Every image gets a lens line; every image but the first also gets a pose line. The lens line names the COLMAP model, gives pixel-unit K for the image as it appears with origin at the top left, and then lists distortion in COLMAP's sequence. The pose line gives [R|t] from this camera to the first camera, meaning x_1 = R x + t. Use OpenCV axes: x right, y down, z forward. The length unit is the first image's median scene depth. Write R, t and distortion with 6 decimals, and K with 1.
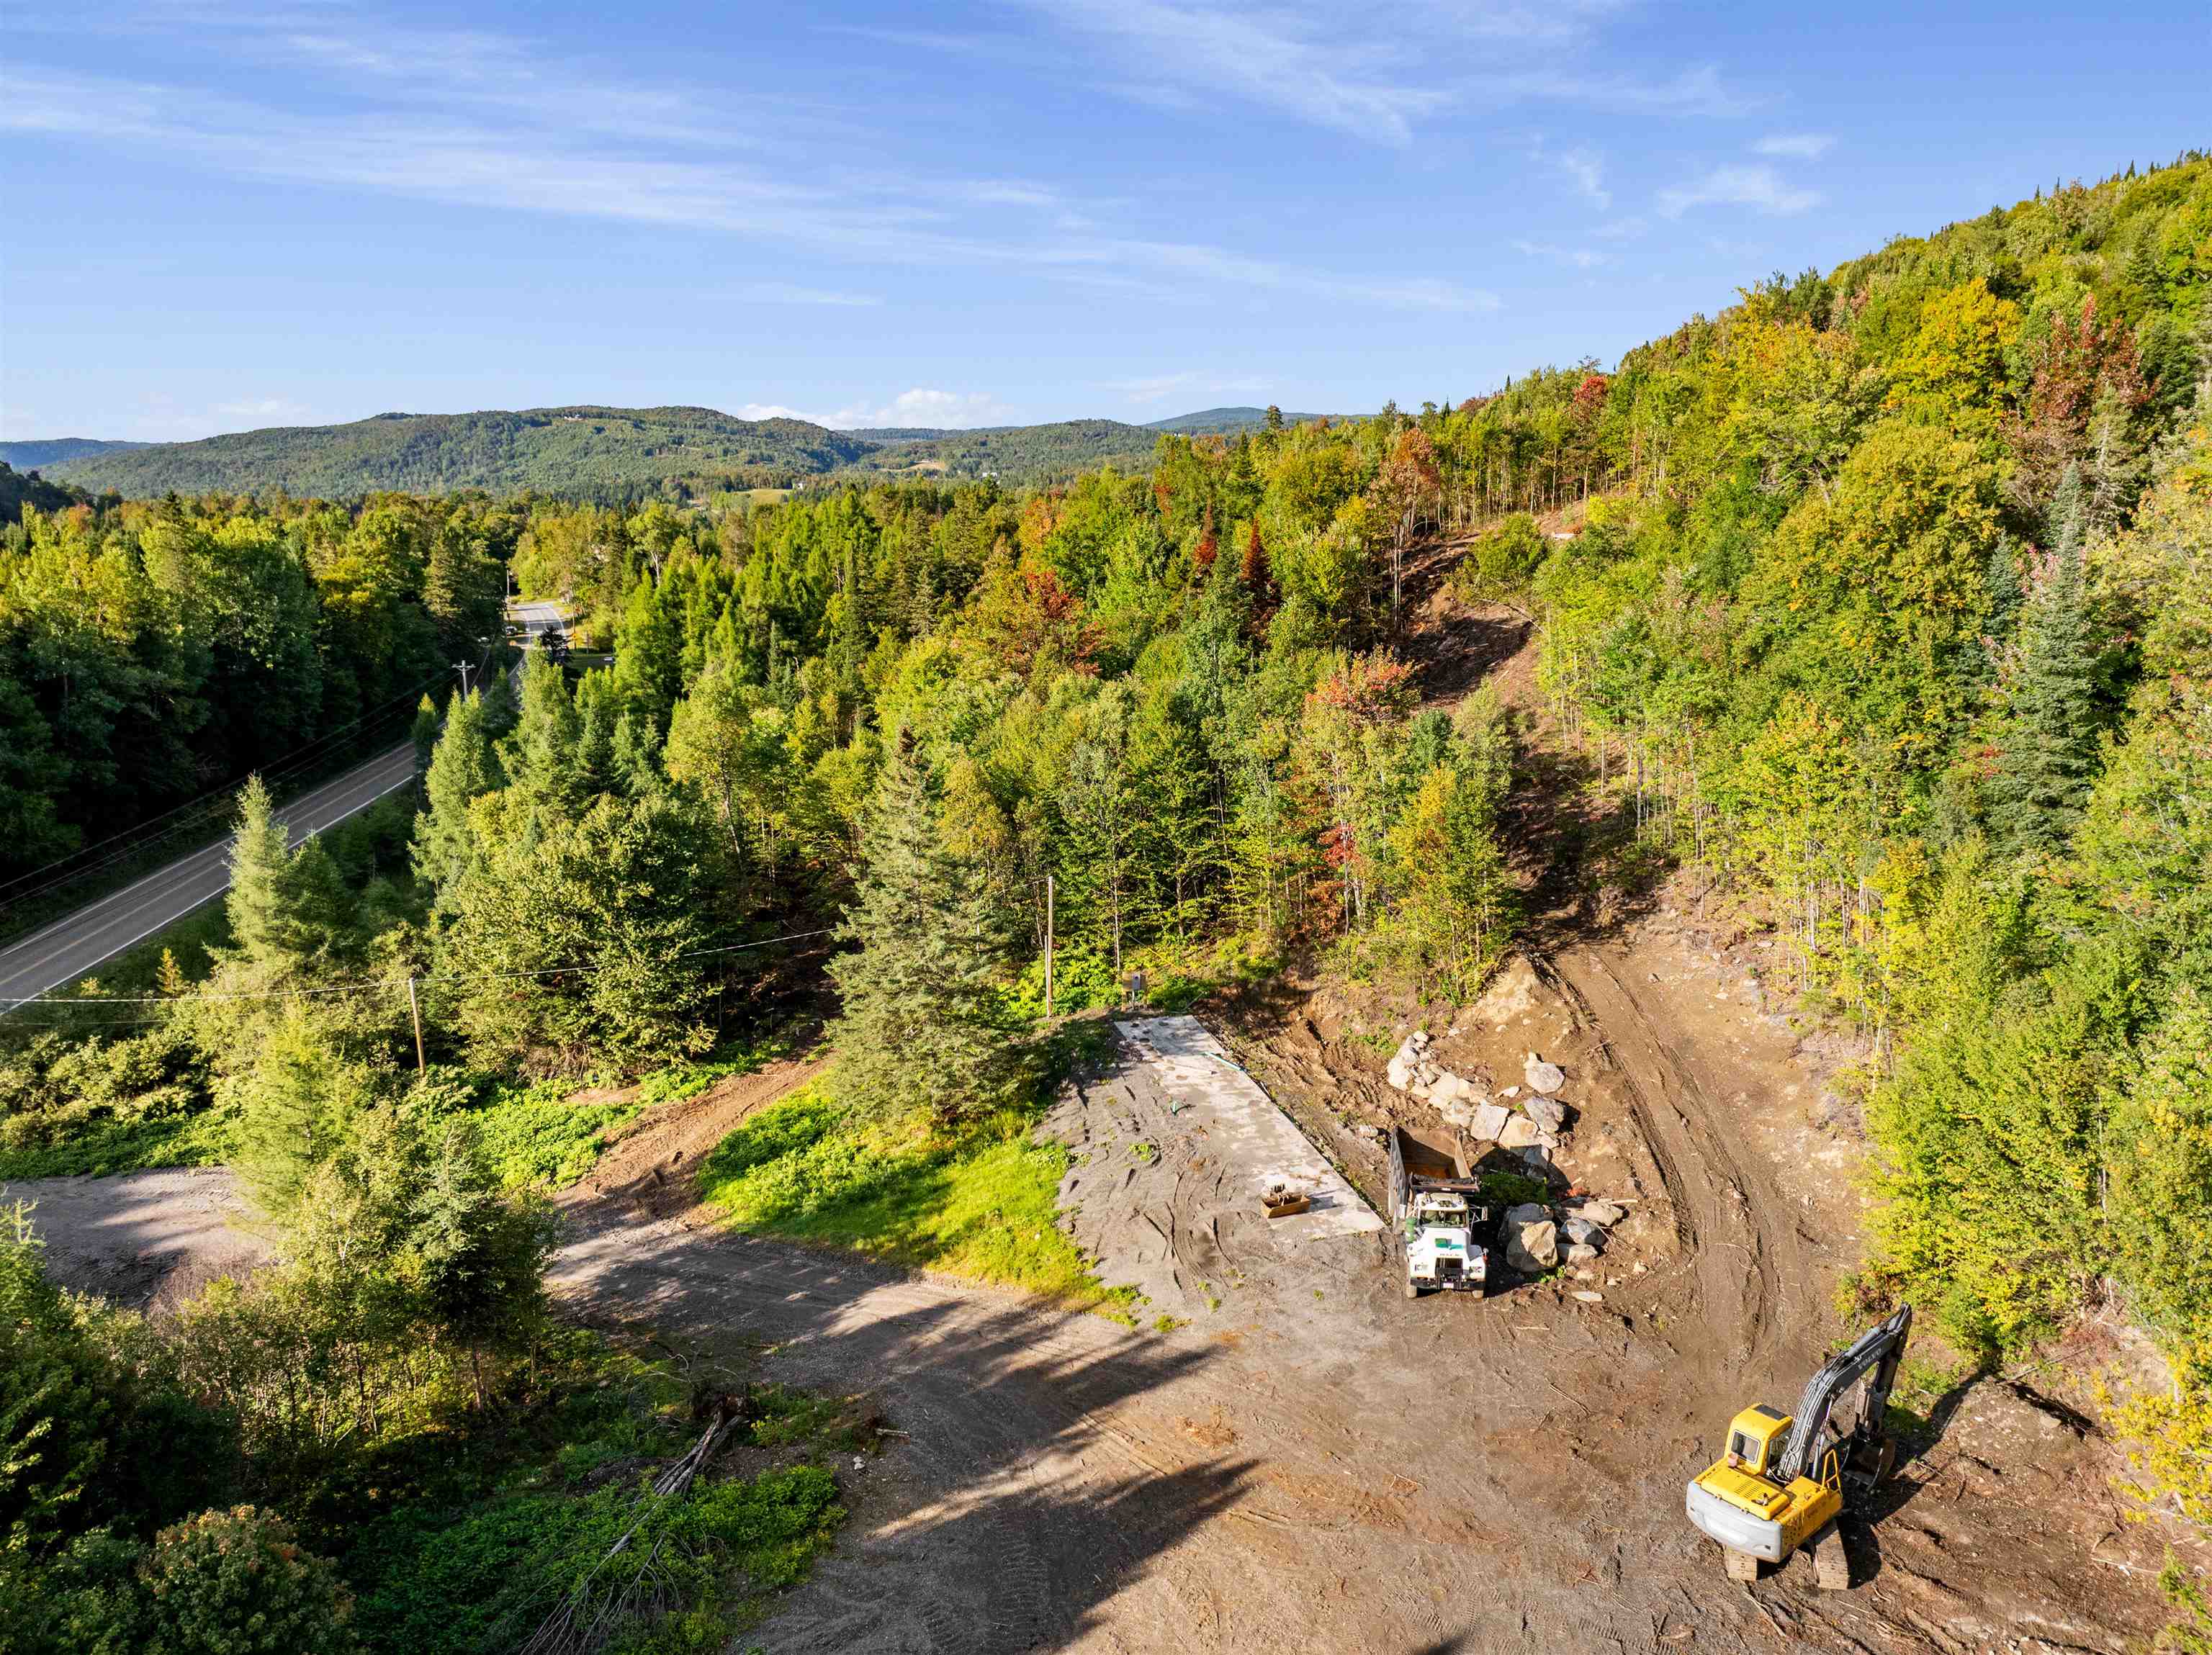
lens RADIAL K [[1591.3, 0, 1106.0], [0, 1591.3, 827.5], [0, 0, 1]] dist [-0.001710, -0.076789]
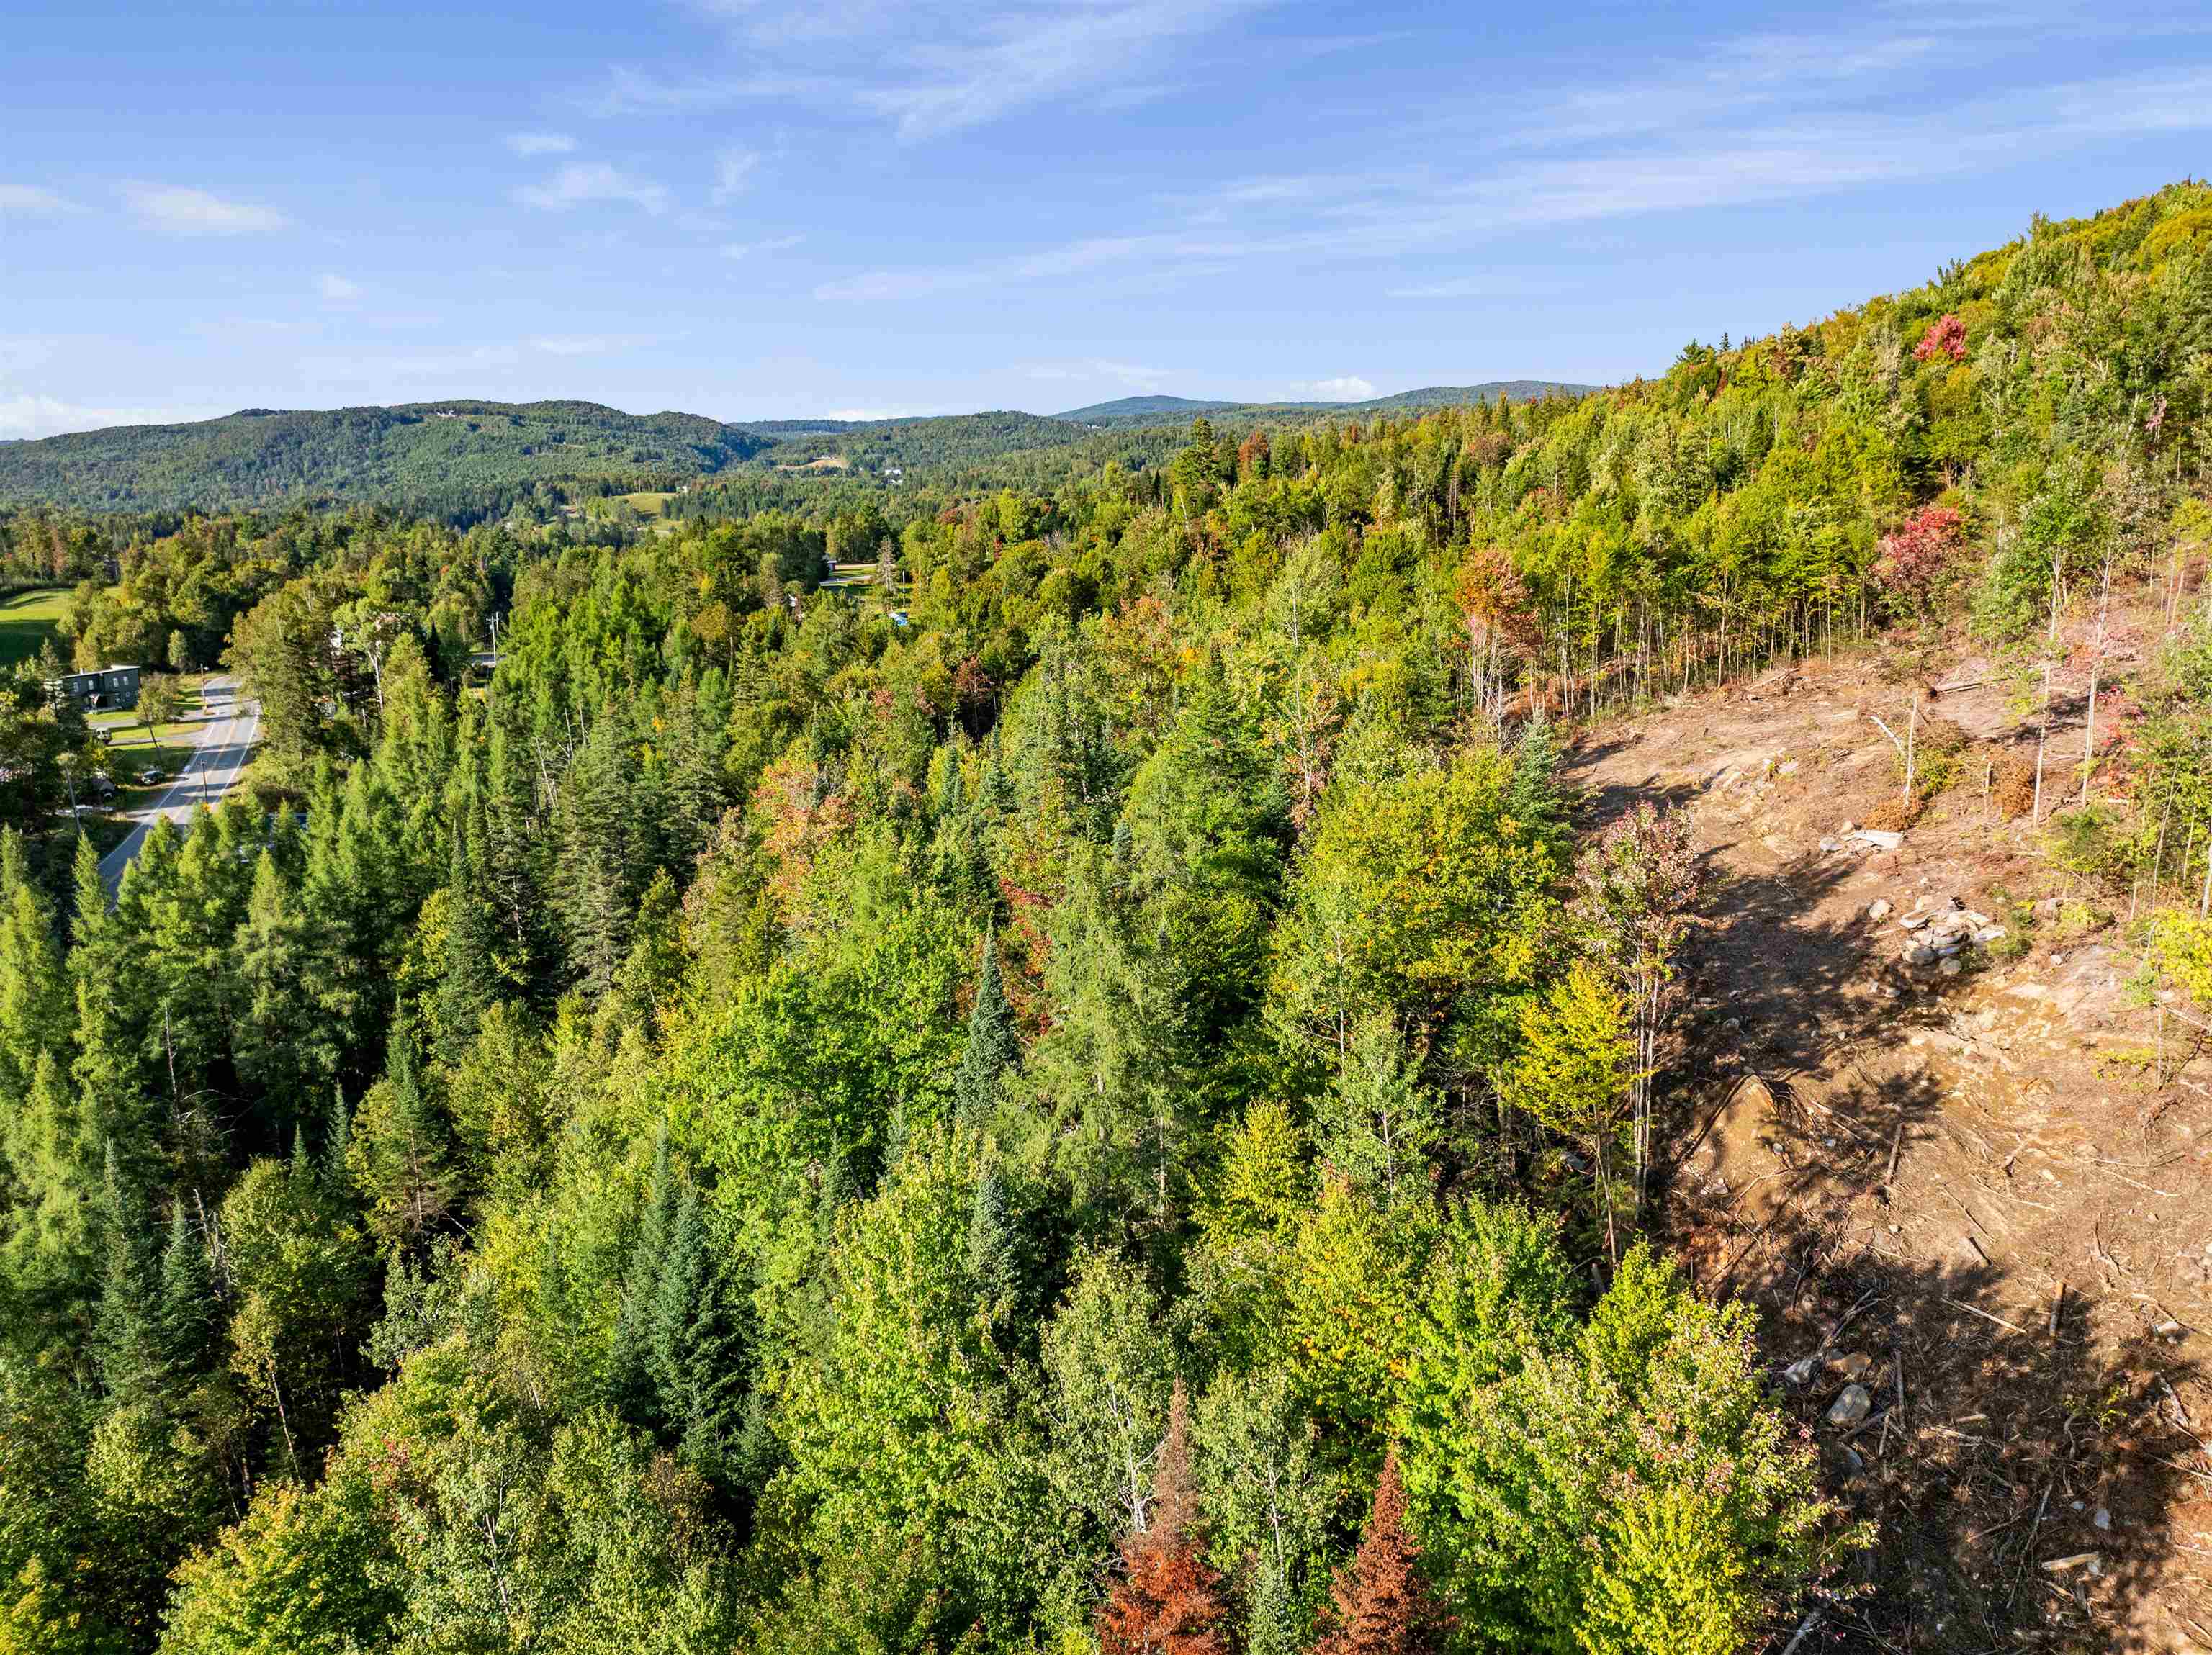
lens RADIAL K [[1629.7, 0, 1110.3], [0, 1629.7, 821.2], [0, 0, 1]] dist [-0.040087, -0.002819]
pose [[0.998498, -0.016268, 0.052324, 0.054645], [0.016346, 0.999866, -0.001071, -0.363337], [-0.052300, 0.001925, 0.998630, 0.990365]]
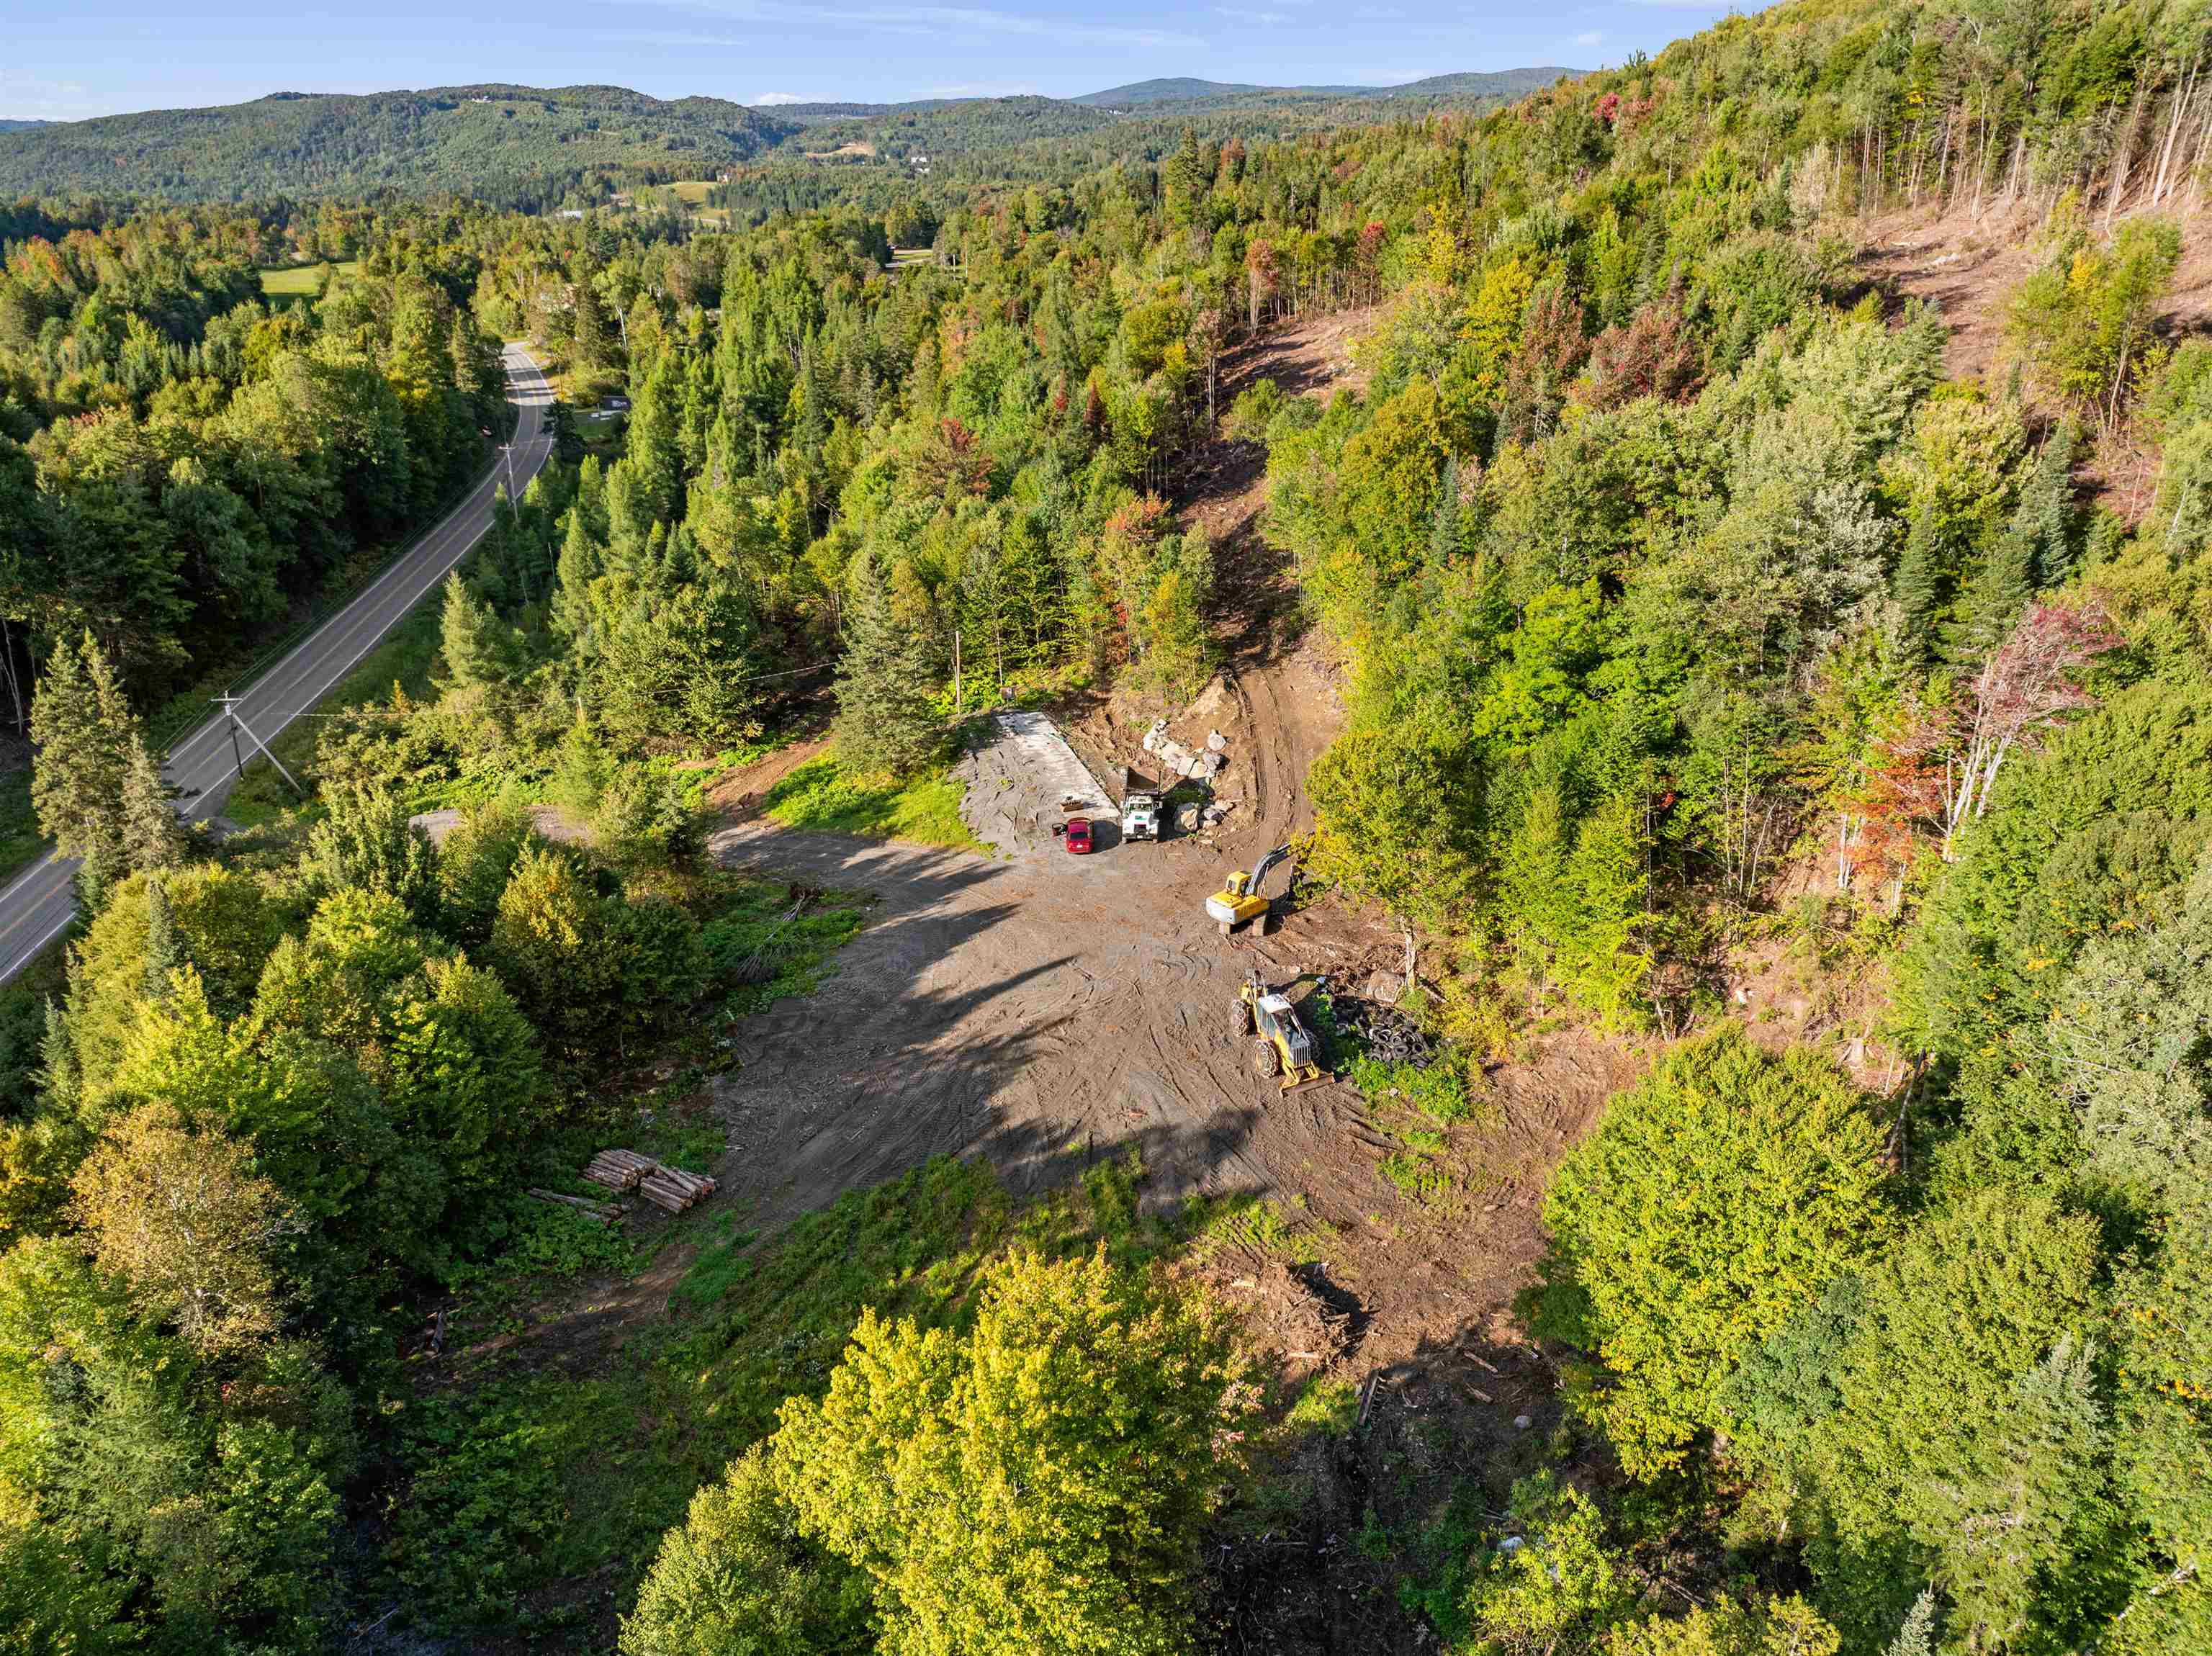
lens RADIAL K [[1588.3, 0, 1106.1], [0, 1588.3, 824.9], [0, 0, 1]] dist [-0.057316, 0.034692]
pose [[0.999299, -0.015295, 0.034184, 0.060245], [0.008607, 0.982159, 0.187854, -0.079529], [-0.036447, -0.187428, 0.981602, -0.674274]]
